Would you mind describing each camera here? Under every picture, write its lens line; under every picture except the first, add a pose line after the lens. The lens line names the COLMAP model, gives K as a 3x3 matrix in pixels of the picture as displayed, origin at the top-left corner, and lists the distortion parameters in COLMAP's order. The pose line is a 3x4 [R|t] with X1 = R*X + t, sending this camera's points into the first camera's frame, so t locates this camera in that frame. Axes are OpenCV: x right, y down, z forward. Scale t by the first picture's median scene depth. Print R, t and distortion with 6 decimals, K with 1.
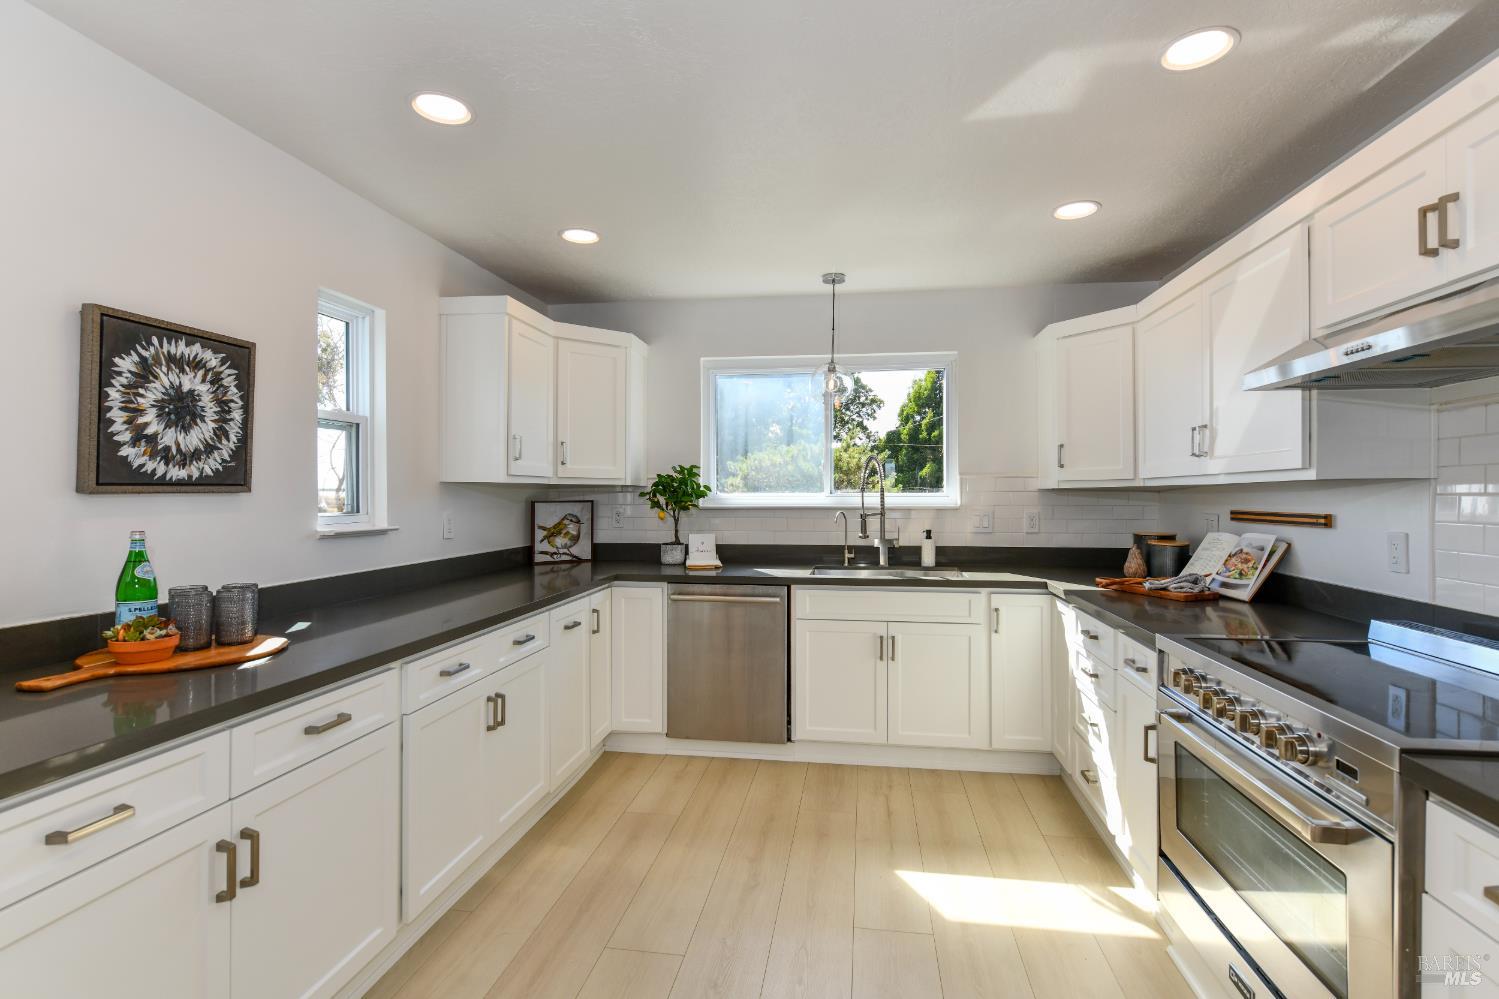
lens RADIAL K [[685.4, 0, 754.1], [0, 685.4, 495.1], [0, 0, 1]] dist [0.001017, -0.000295]
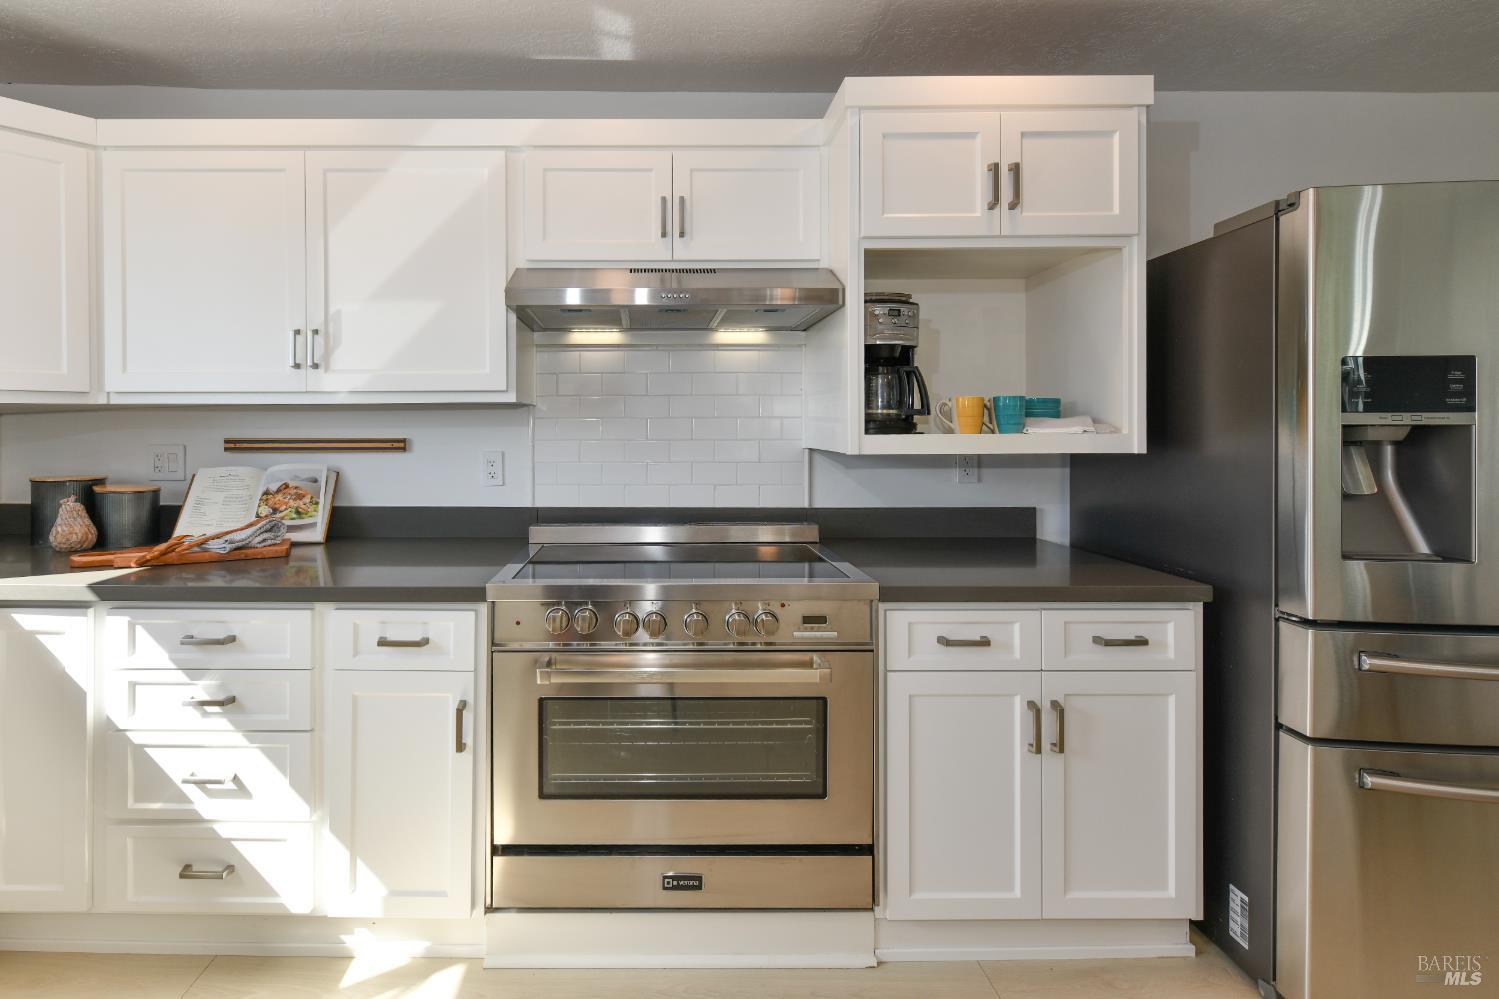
lens RADIAL K [[610.4, 0, 750.5], [0, 610.4, 437.5], [0, 0, 1]] dist [0.000727, -0.000330]
pose [[-0.158200, -0.010569, 0.987350, -0.104819], [0.001140, 0.999940, 0.010886, 0.013402], [-0.987406, 0.002848, -0.158179, 0.496549]]
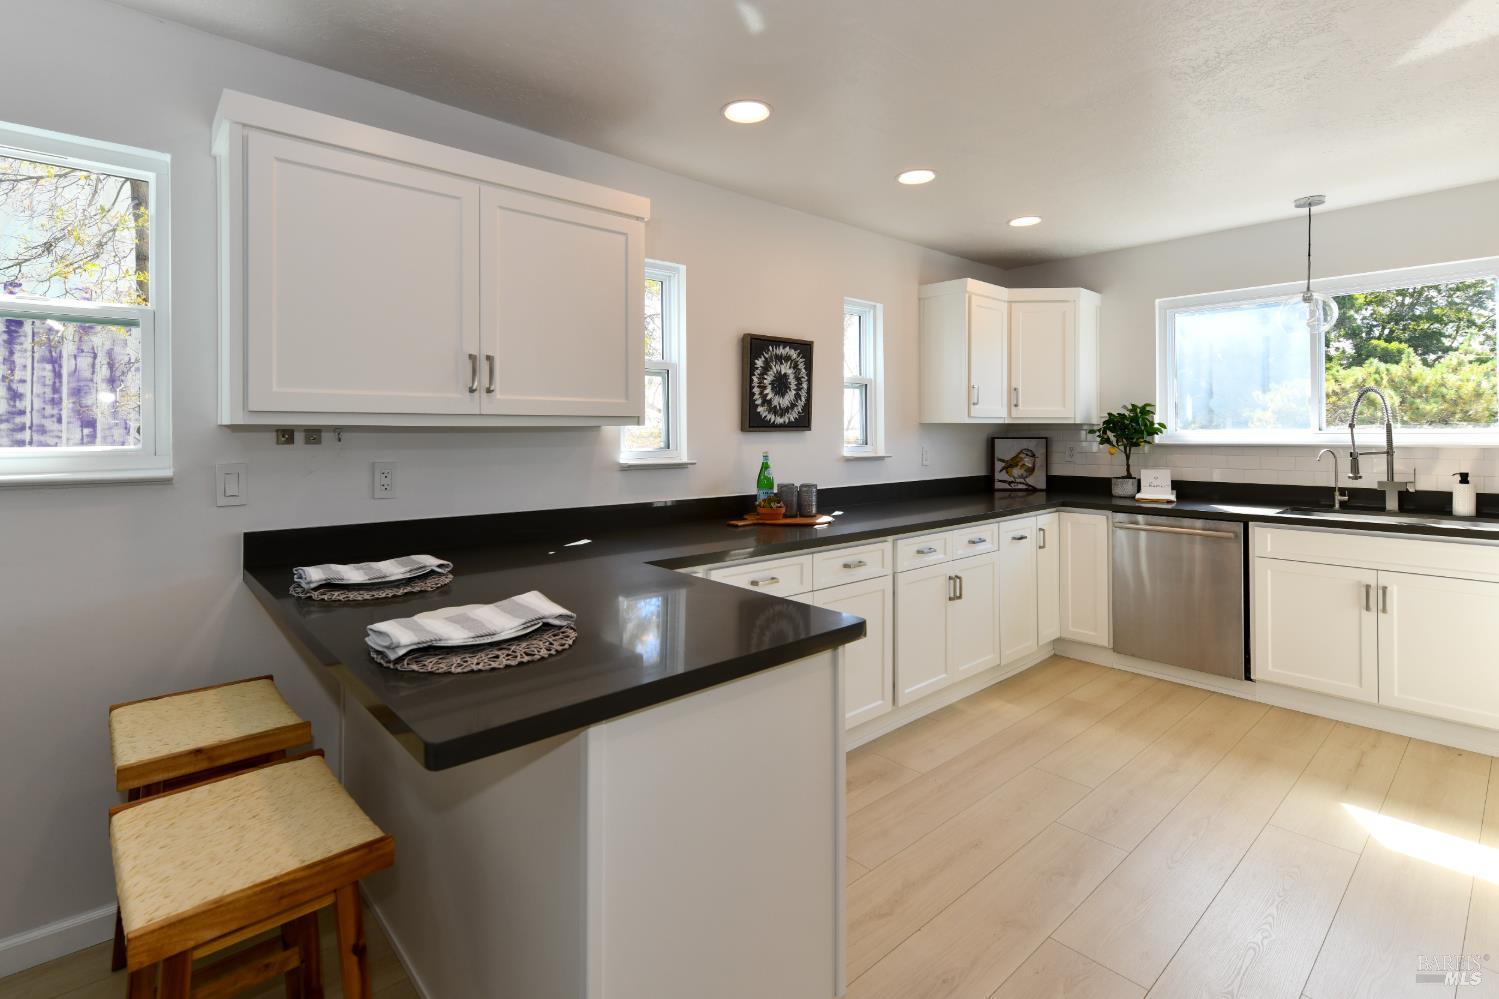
lens RADIAL K [[703.2, 0, 749.1], [0, 703.2, 430.2], [0, 0, 1]] dist [0.002750, -0.000551]
pose [[0.777926, -0.004842, -0.628337, 0.138013], [0.001960, 0.999984, -0.005278, 0.001856], [0.628353, 0.002874, 0.777923, -0.263009]]
